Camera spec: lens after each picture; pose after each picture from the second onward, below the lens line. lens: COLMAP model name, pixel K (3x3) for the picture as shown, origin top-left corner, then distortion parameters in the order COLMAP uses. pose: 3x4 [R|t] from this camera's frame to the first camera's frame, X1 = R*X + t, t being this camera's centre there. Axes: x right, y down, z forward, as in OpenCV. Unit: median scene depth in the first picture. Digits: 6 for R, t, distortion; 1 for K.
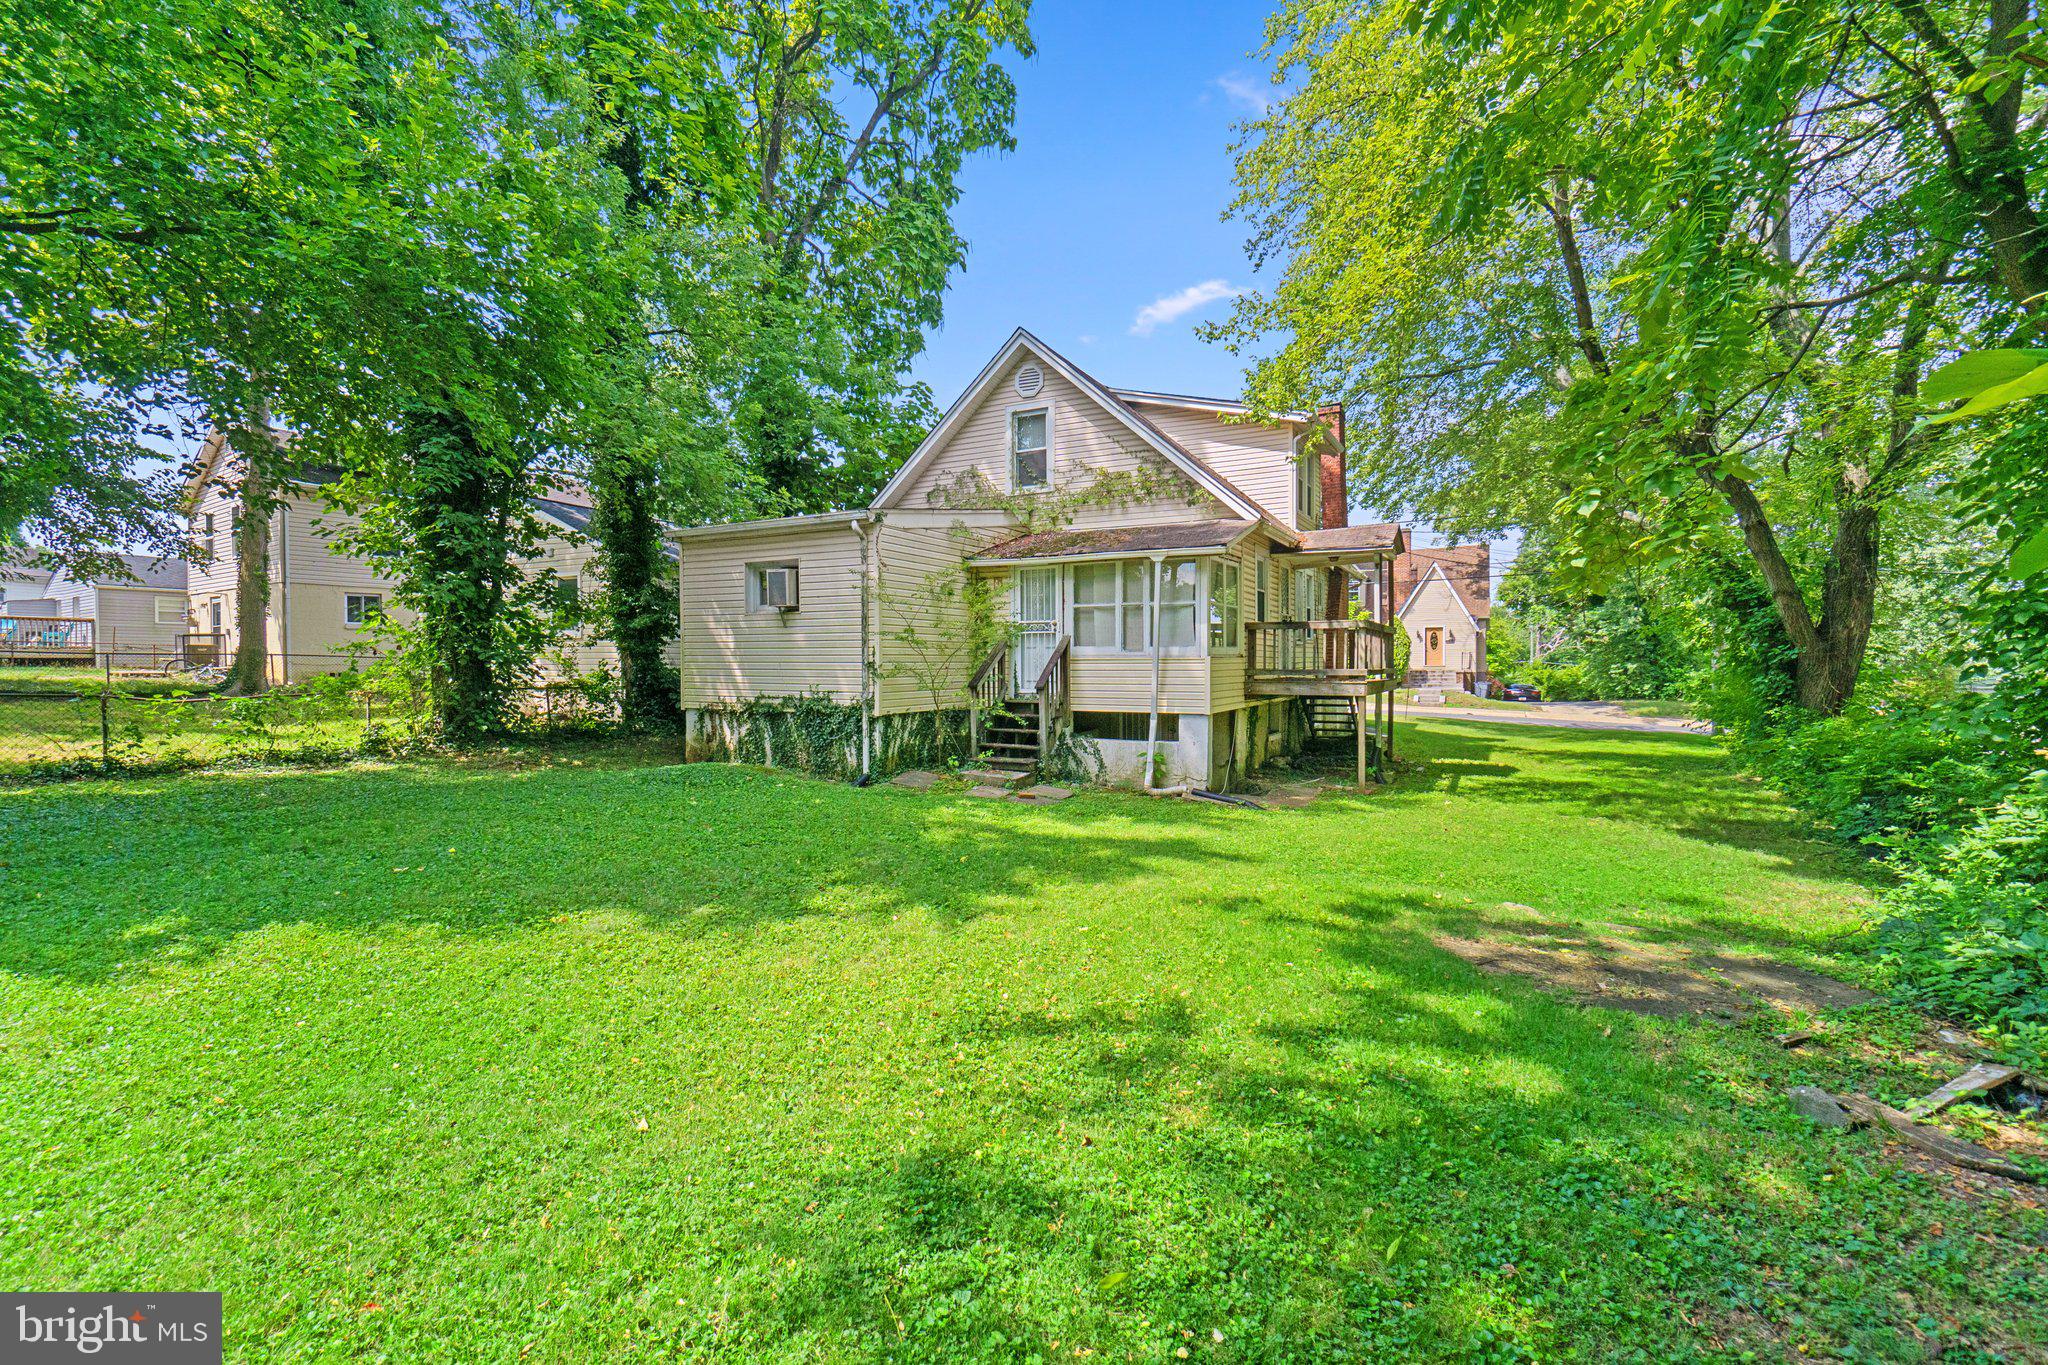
lens RADIAL K [[868.5, 0, 1025.1], [0, 868.5, 678.2], [0, 0, 1]] dist [-0.003484, -0.000242]
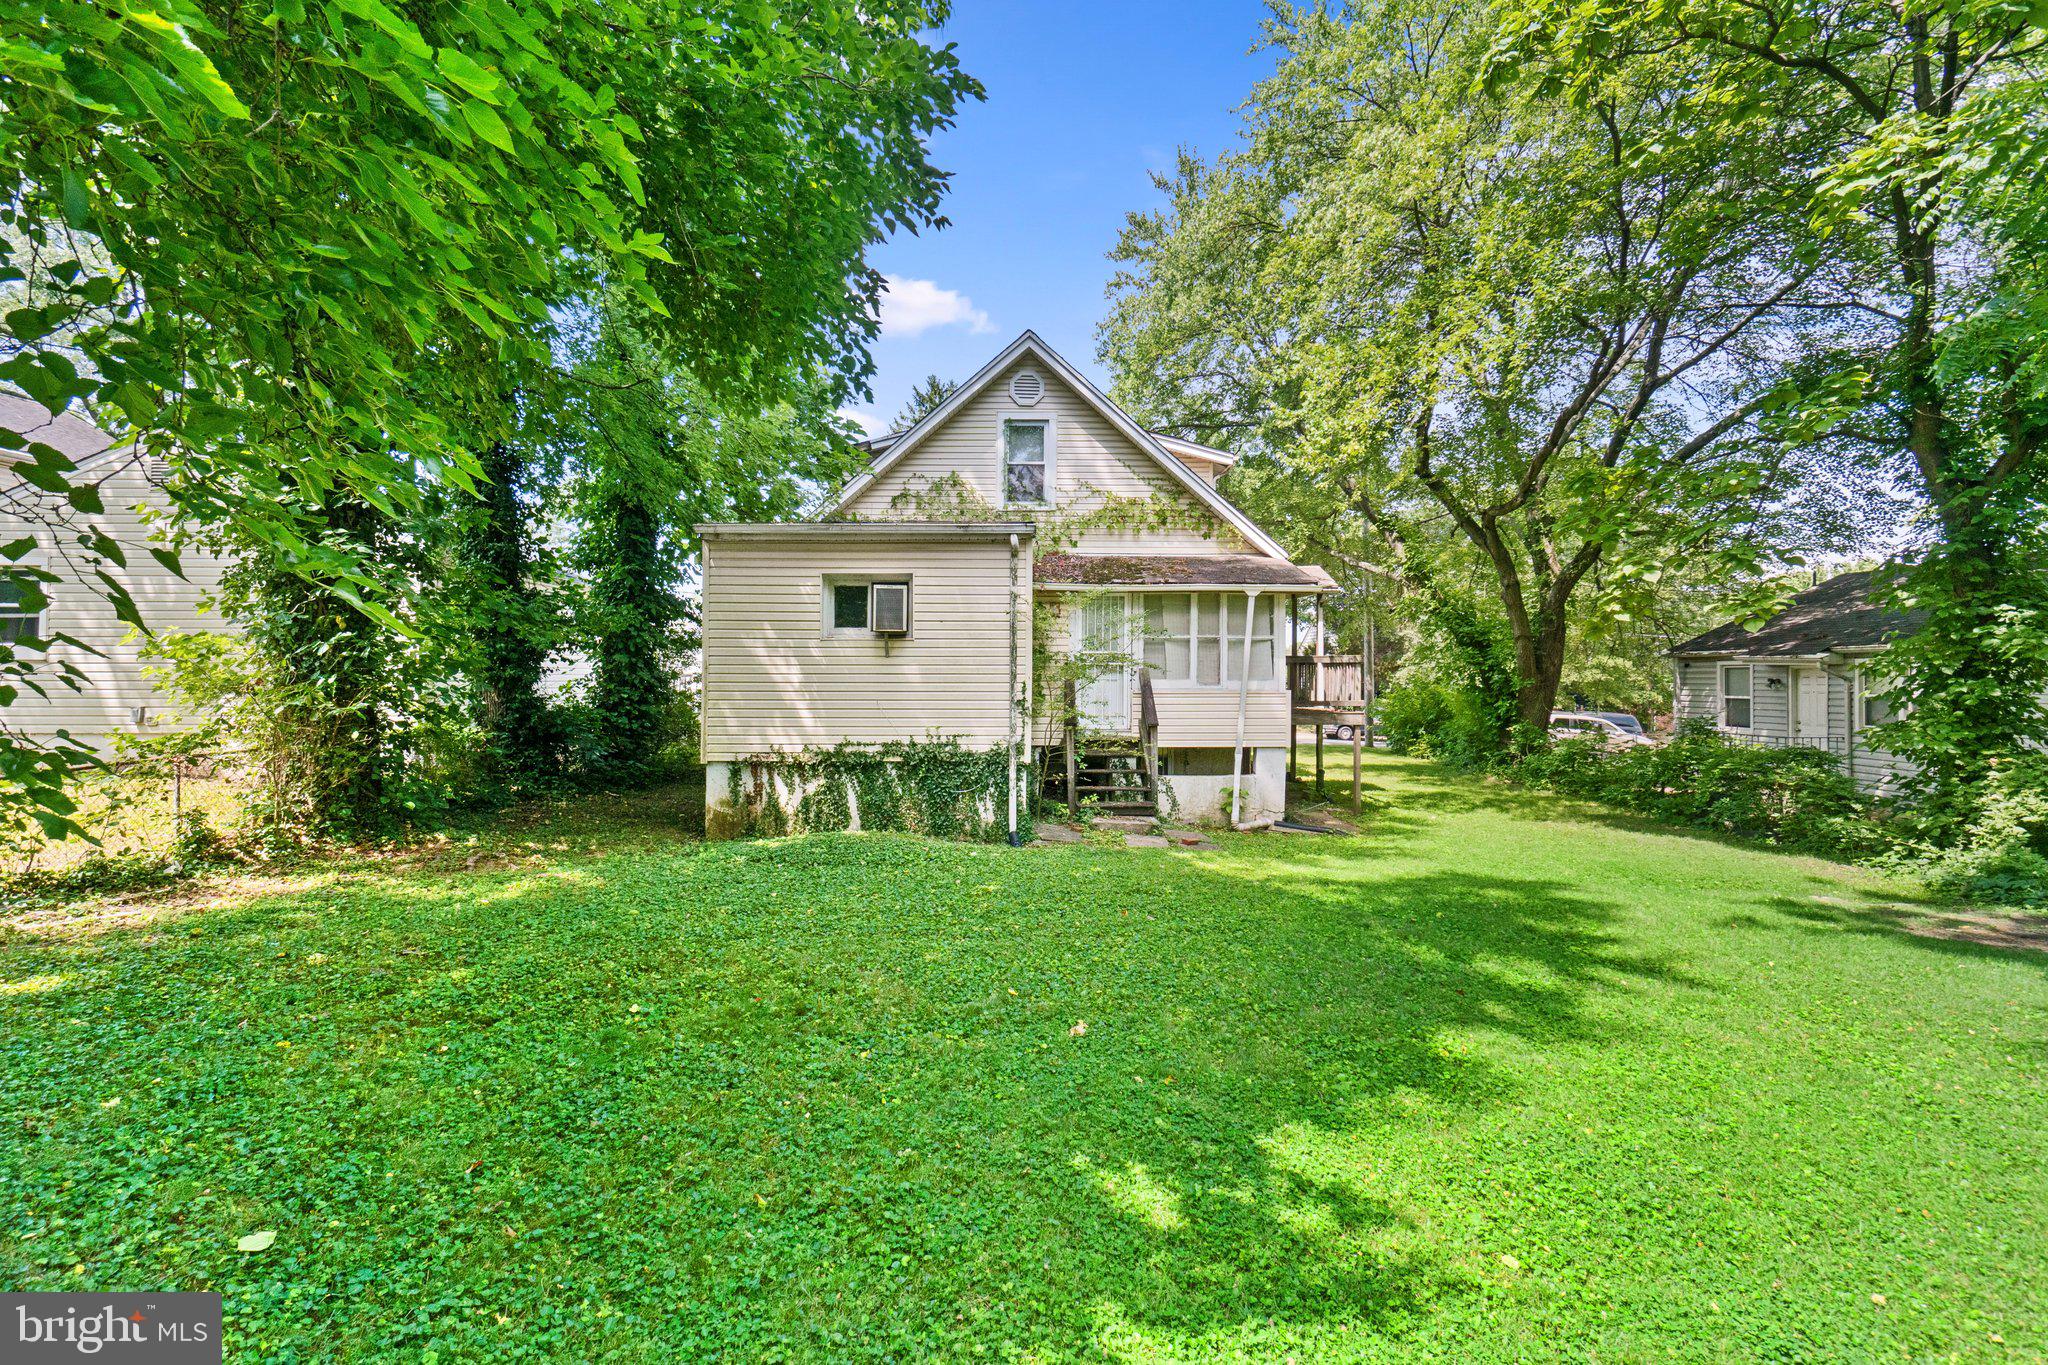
lens RADIAL K [[910.7, 0, 1024.5], [0, 910.7, 679.8], [0, 0, 1]] dist [0.005837, 0.000137]
pose [[0.883646, 0.000250, 0.468156, -0.538043], [0.008712, 0.999818, -0.016979, -0.020986], [-0.468075, 0.019082, 0.883483, 0.185346]]
